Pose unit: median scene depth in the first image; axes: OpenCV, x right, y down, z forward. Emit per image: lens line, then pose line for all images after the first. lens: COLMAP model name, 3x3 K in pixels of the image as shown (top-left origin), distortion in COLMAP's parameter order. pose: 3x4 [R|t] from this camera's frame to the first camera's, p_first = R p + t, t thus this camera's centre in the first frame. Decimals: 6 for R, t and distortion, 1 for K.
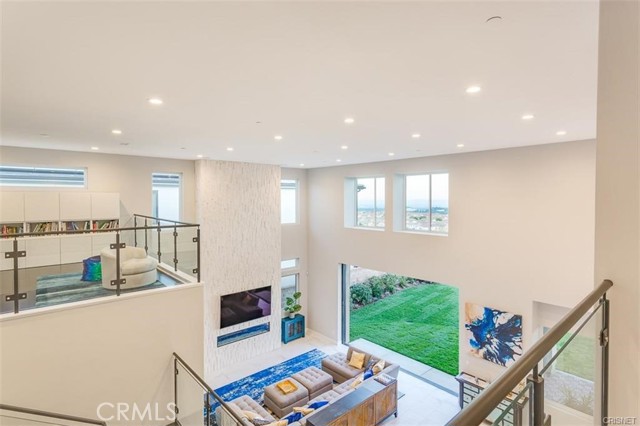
lens RADIAL K [[333.6, 0, 320.0], [0, 333.6, 213.0], [0, 0, 1]] dist [0.010734, 0.000307]
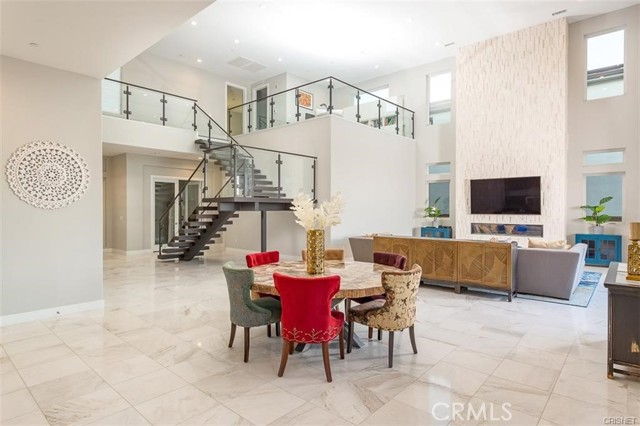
lens RADIAL K [[354.2, 0, 320.0], [0, 354.2, 213.0], [0, 0, 1]] dist [-0.005536, -0.001223]
pose [[0.125083, 0.017609, -0.991990, 0.725975], [-0.044236, 0.998947, 0.012154, 0.374140], [0.991160, 0.042361, 0.125730, 0.457305]]
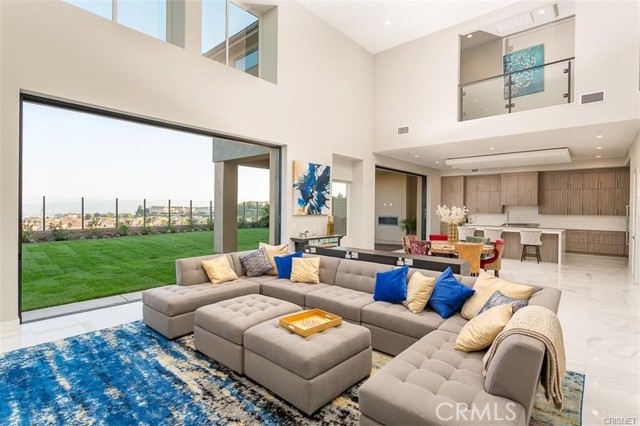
lens RADIAL K [[333.6, 0, 320.0], [0, 333.6, 213.0], [0, 0, 1]] dist [0.010734, 0.000307]
pose [[-0.123802, -0.006320, 0.992287, -0.437145], [0.035226, 0.999321, 0.010760, 0.355376], [-0.991681, 0.036286, -0.123496, 0.918338]]
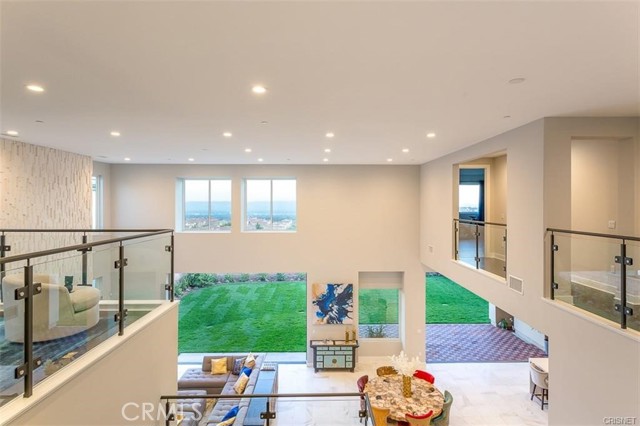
lens RADIAL K [[342.8, 0, 320.0], [0, 342.8, 213.0], [0, 0, 1]] dist [0.000284, -0.000099]
pose [[0.651125, -0.018263, 0.758751, -0.452557], [0.031473, 0.999500, -0.002951, 0.005296], [-0.758318, 0.025801, 0.651374, 0.117328]]
